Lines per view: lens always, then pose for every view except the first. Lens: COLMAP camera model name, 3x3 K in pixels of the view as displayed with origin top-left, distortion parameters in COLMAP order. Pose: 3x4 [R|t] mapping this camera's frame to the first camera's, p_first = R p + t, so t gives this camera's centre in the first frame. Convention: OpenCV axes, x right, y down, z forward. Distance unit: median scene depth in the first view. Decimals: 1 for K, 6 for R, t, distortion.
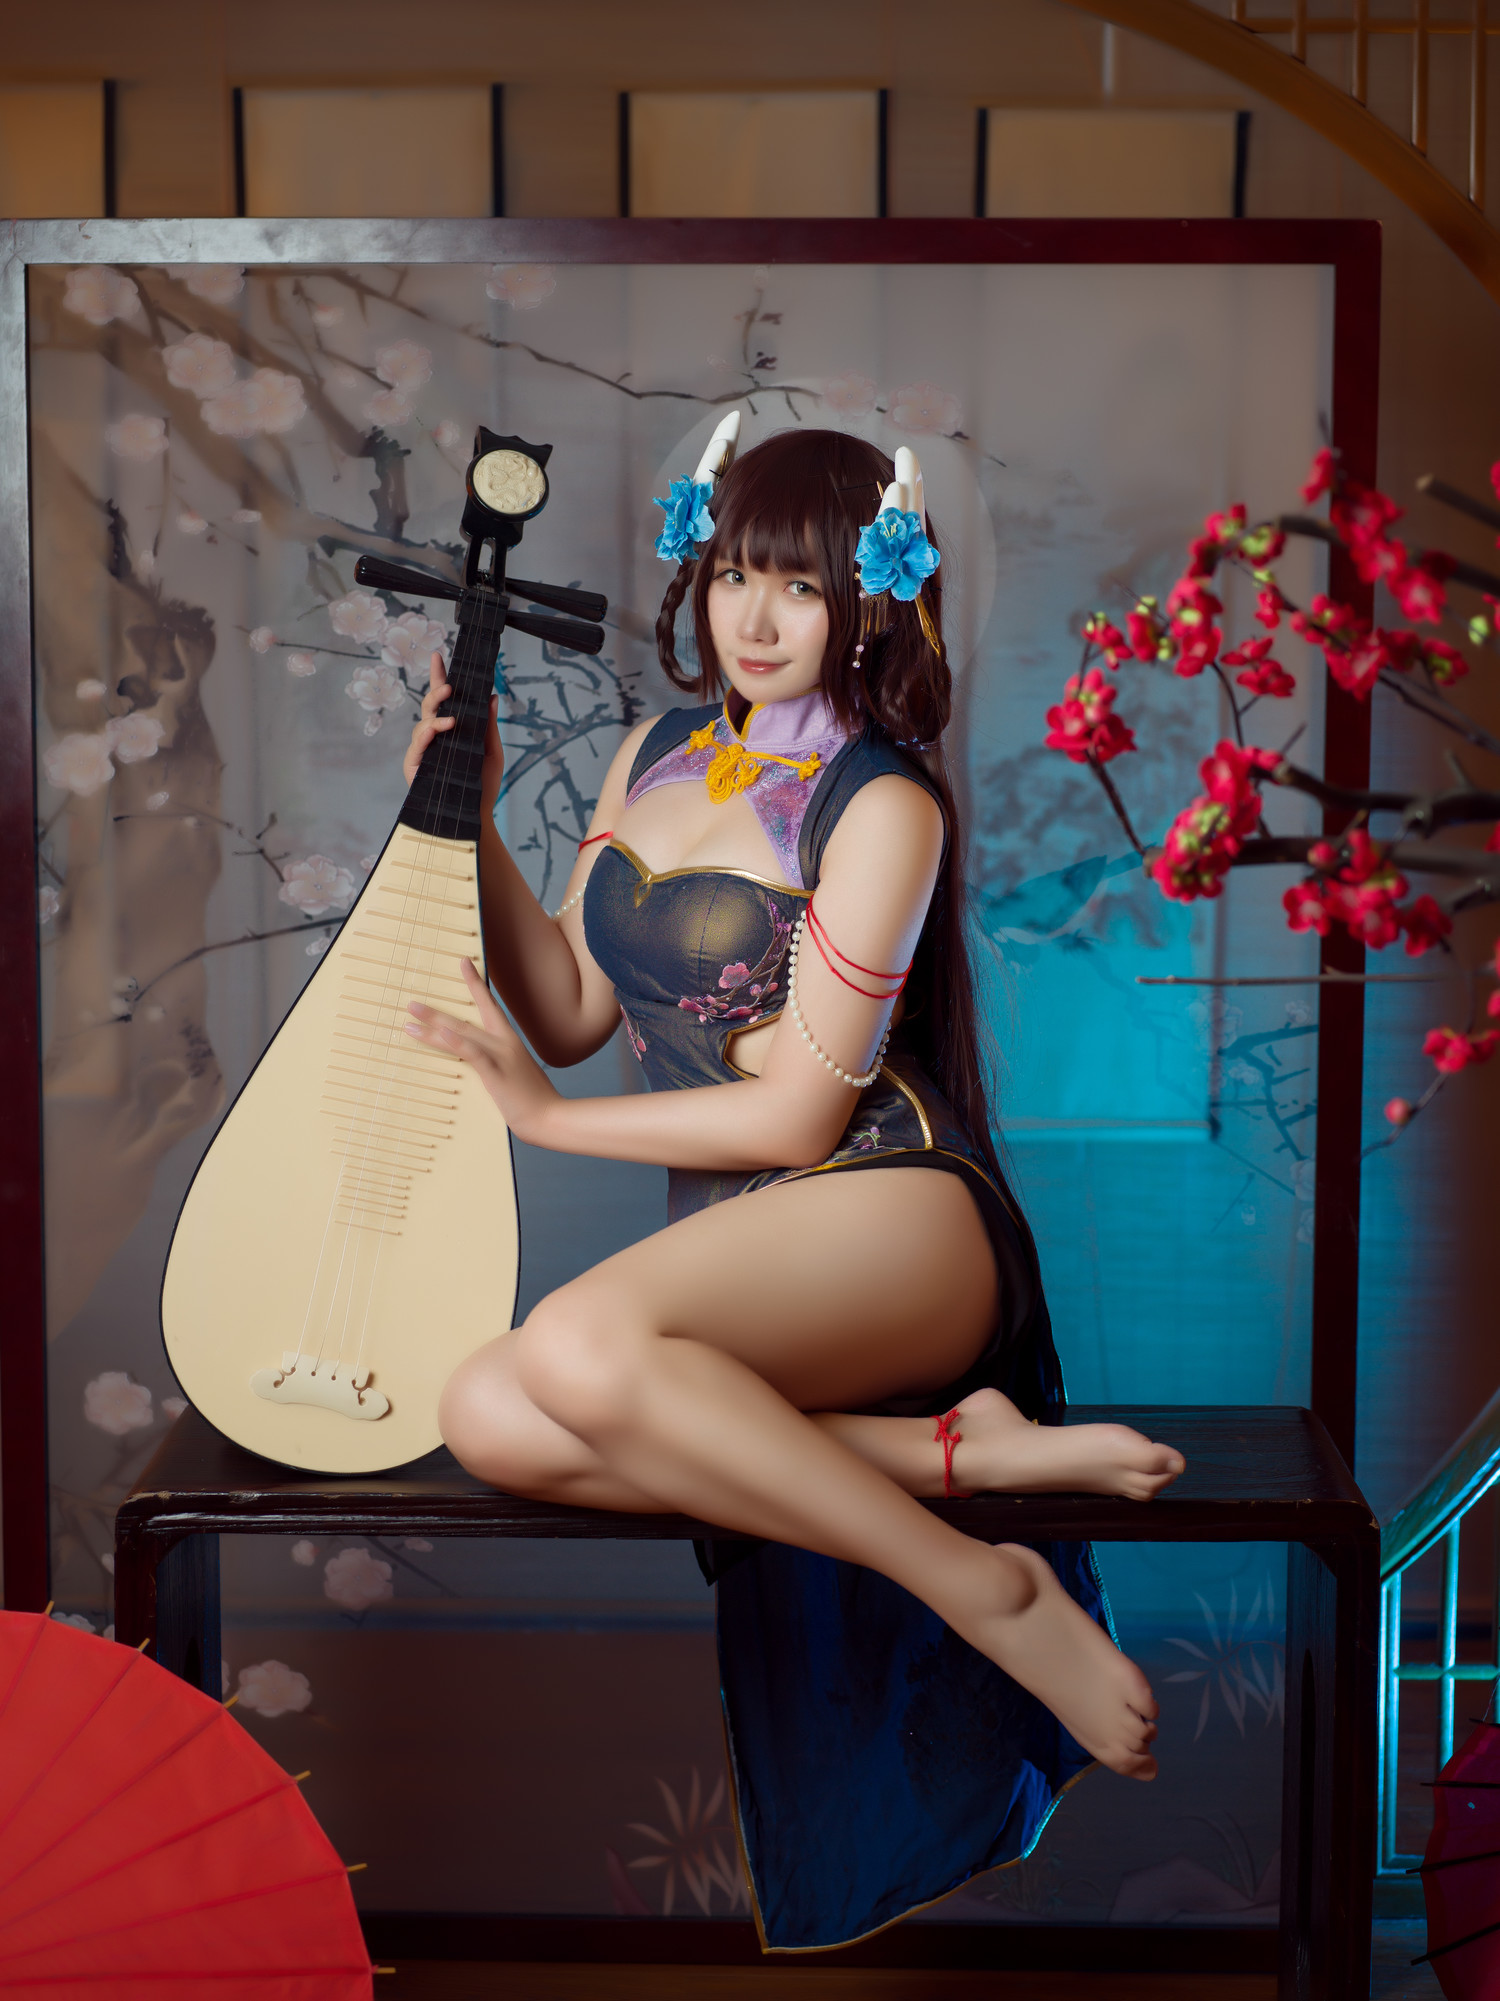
lens RADIAL K [[4434.5, 0, 750.0], [0, 4434.5, 1000.5], [0, 0, 1]] dist [0.029548, -0.762354]
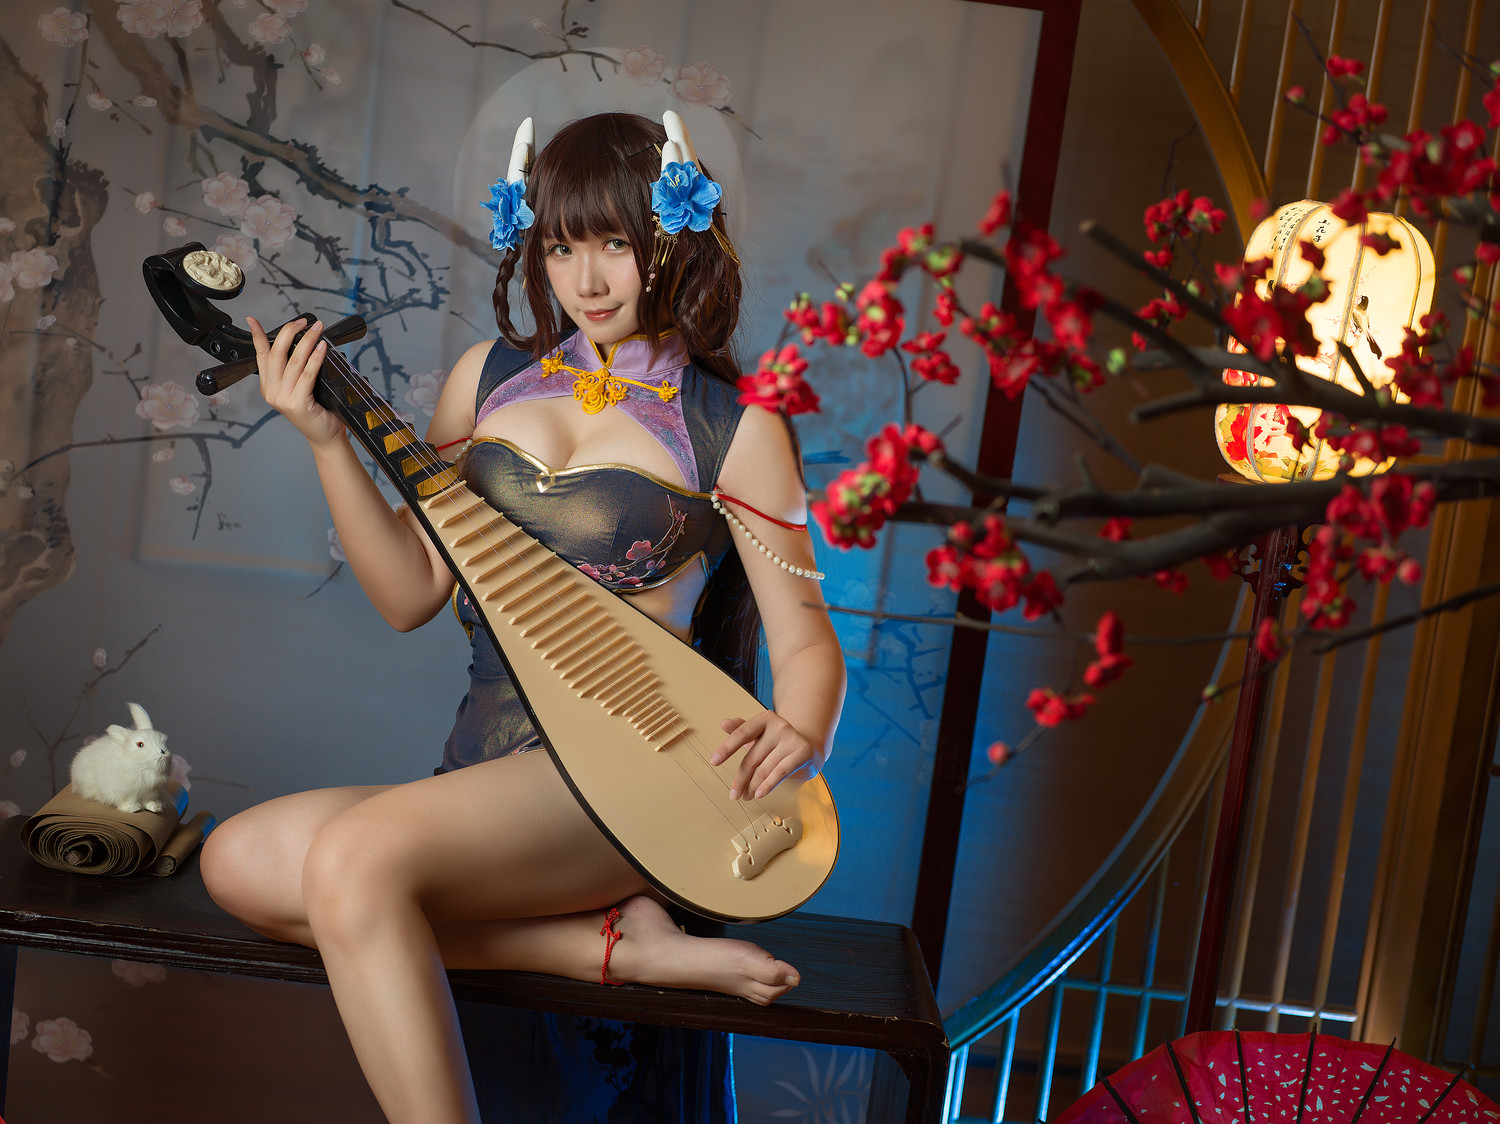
lens RADIAL K [[3161.5, 0, 750.0], [0, 3161.5, 562.0], [0, 0, 1]] dist [0.064931, -1.236066]
pose [[0.991269, 0.118825, 0.057151, 0.017868], [-0.120634, 0.992264, 0.029325, -0.028437], [-0.053224, -0.035963, 0.997935, 0.112735]]
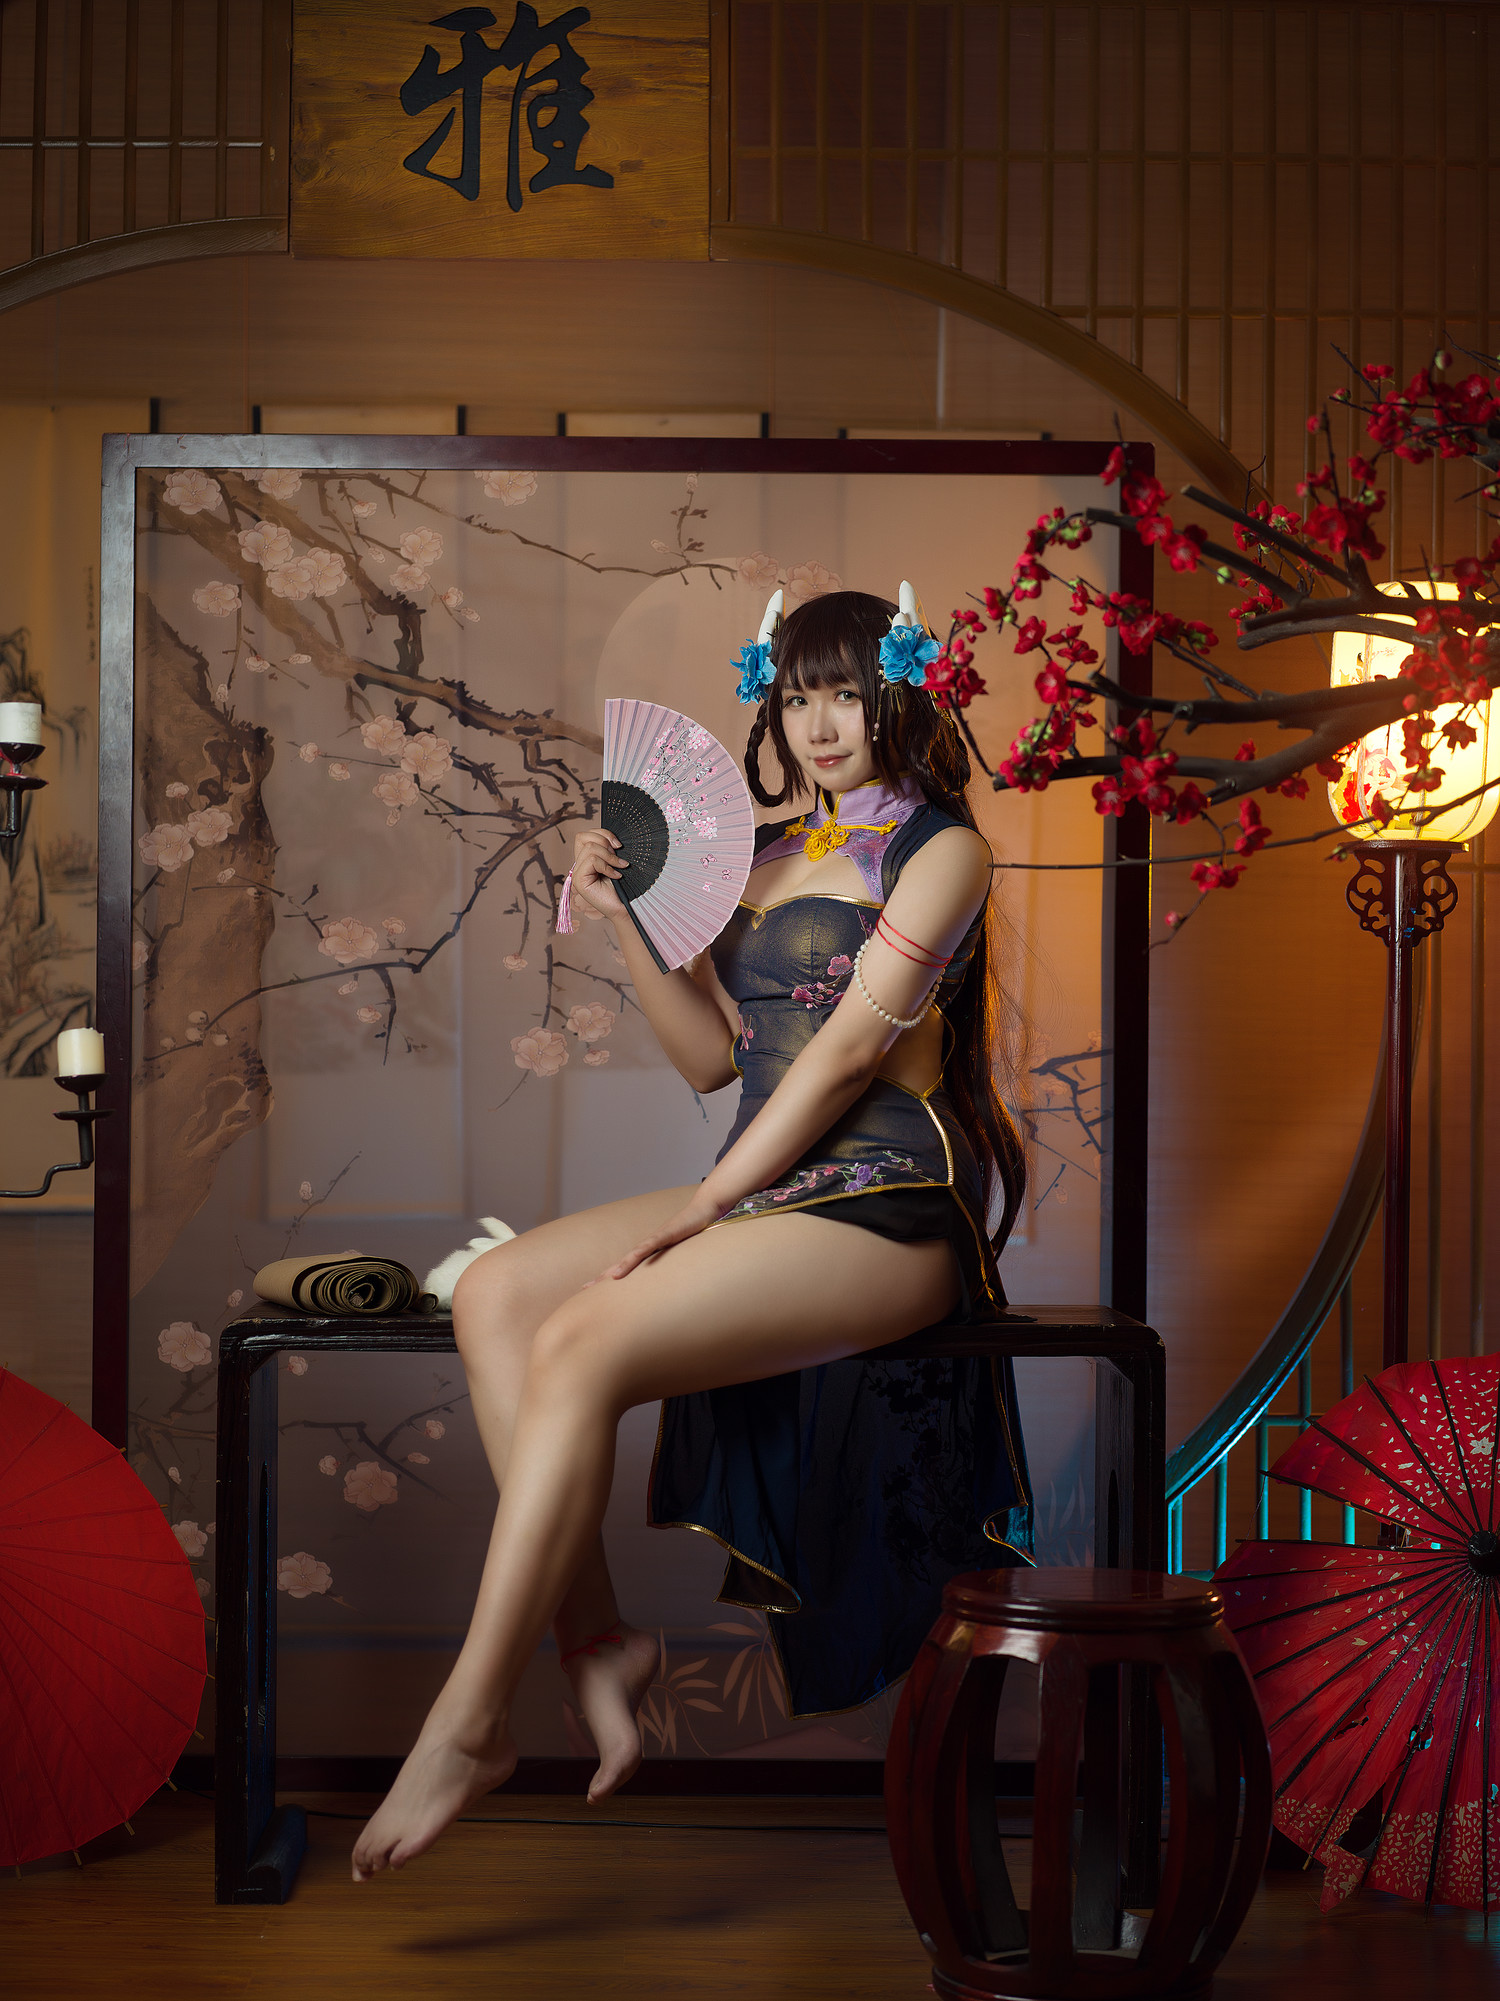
lens RADIAL K [[4252.7, 0, 746.7], [0, 4252.7, 1010.4], [0, 0, 1]] dist [0.059563, -1.191376]
pose [[0.999022, 0.005923, 0.043824, -0.035624], [-0.000214, 0.991627, -0.129137, 0.157208], [-0.044222, 0.129001, 0.990658, -0.243479]]
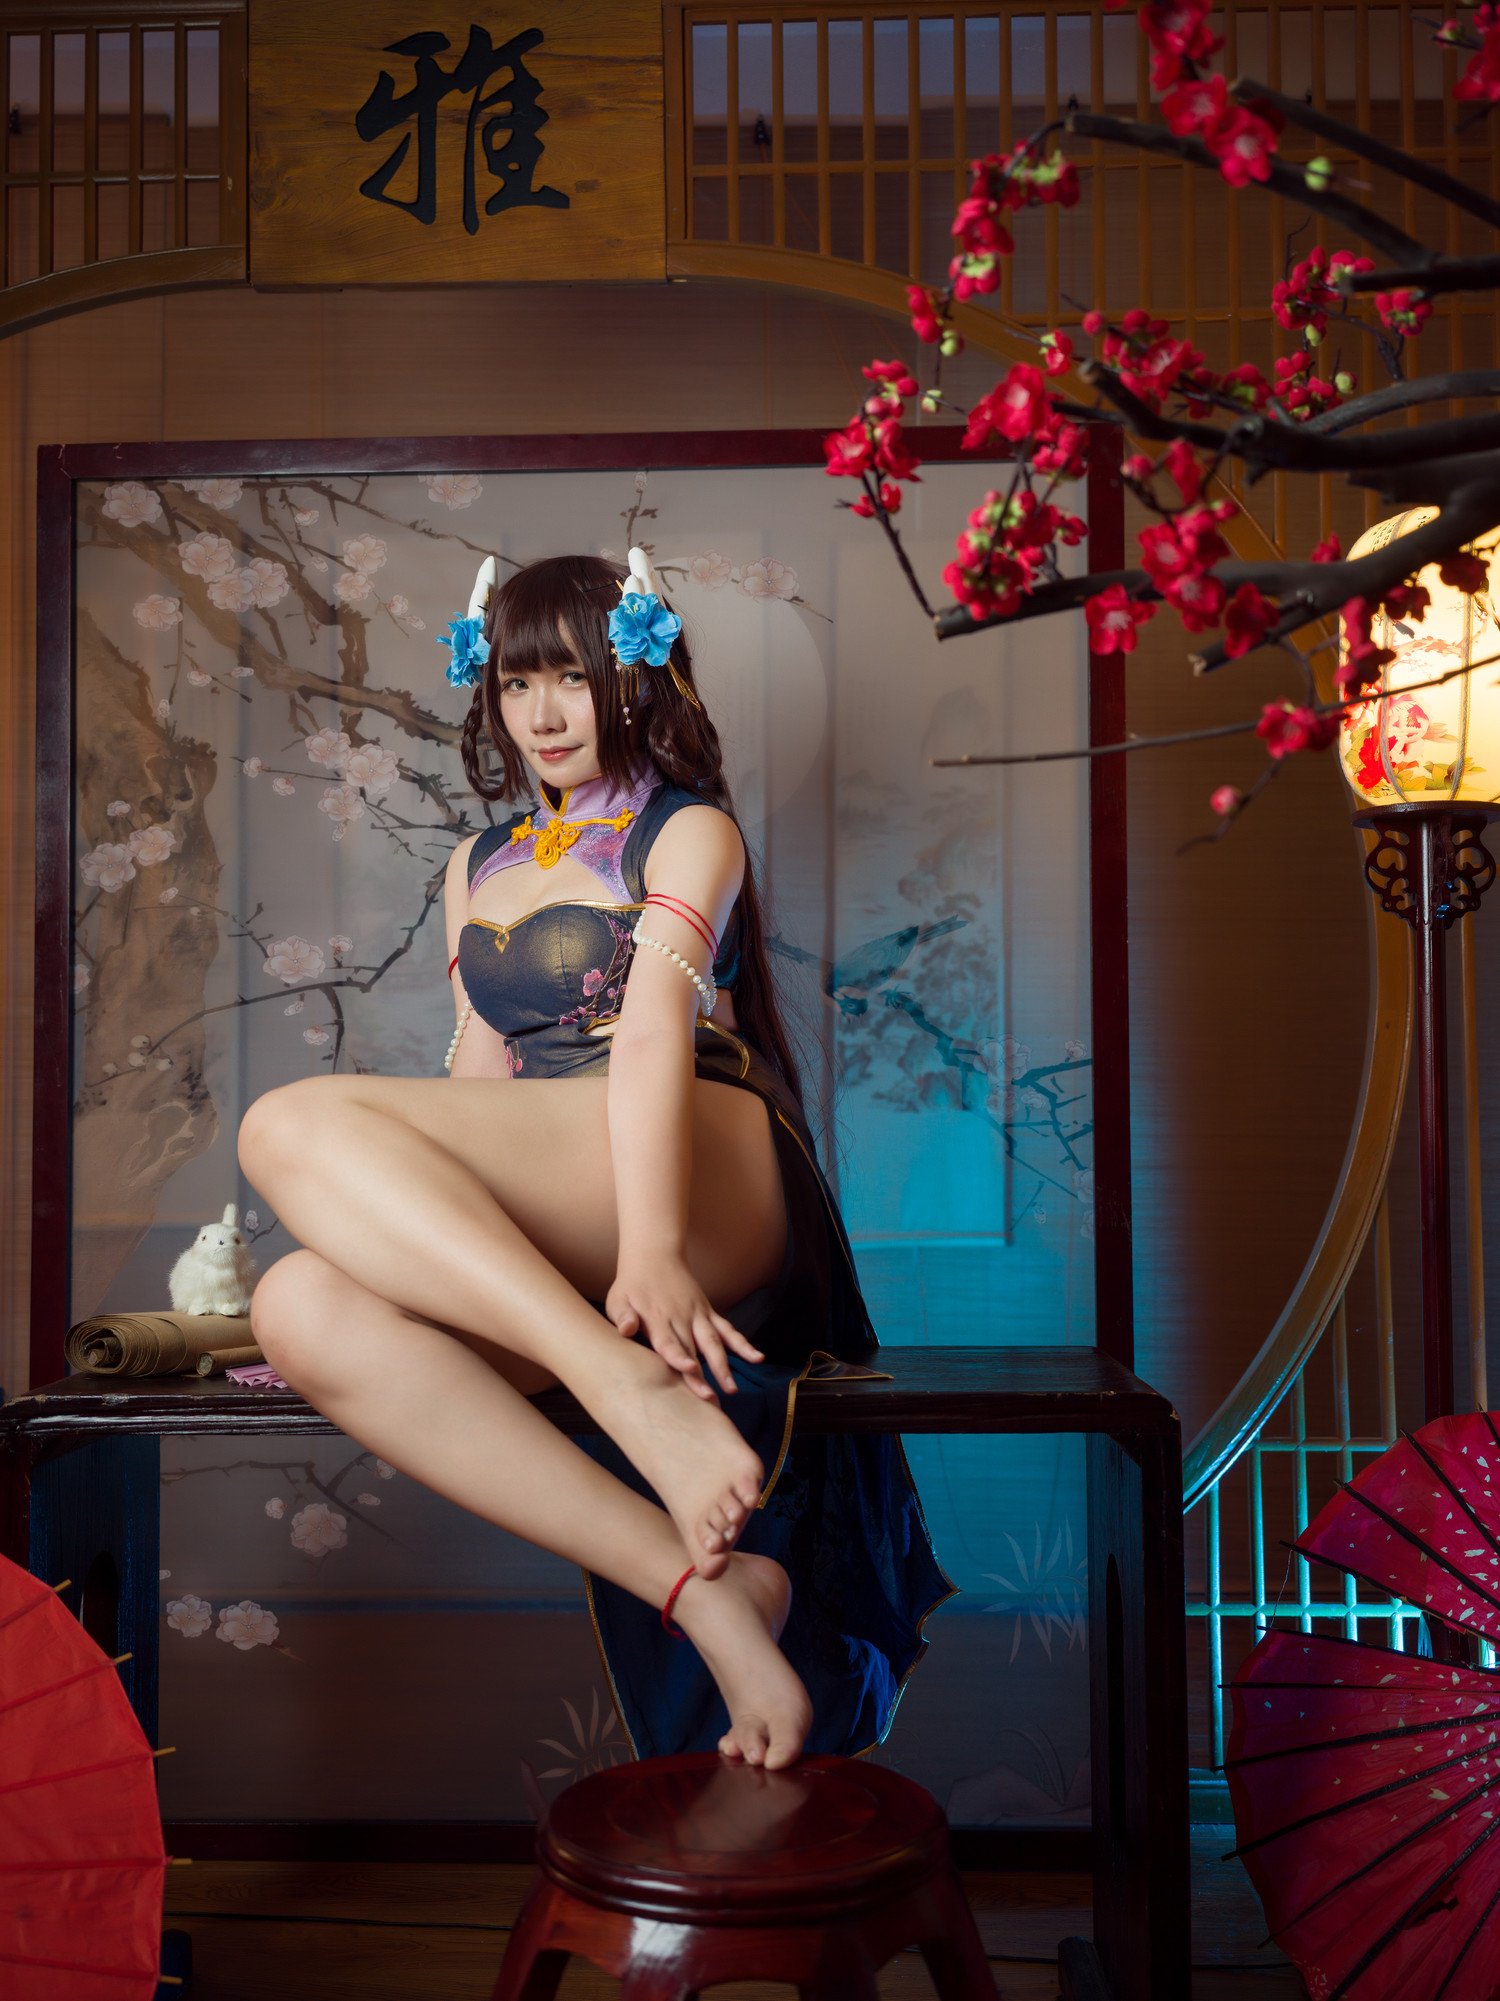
lens RADIAL K [[2158.7, 0, 745.5], [0, 2158.7, 999.7], [0, 0, 1]] dist [0.072326, -0.132577]
pose [[0.999890, -0.009431, -0.011406, 0.038142], [0.007371, 0.985622, -0.168807, 0.090943], [0.012834, 0.168704, 0.985583, 0.399802]]
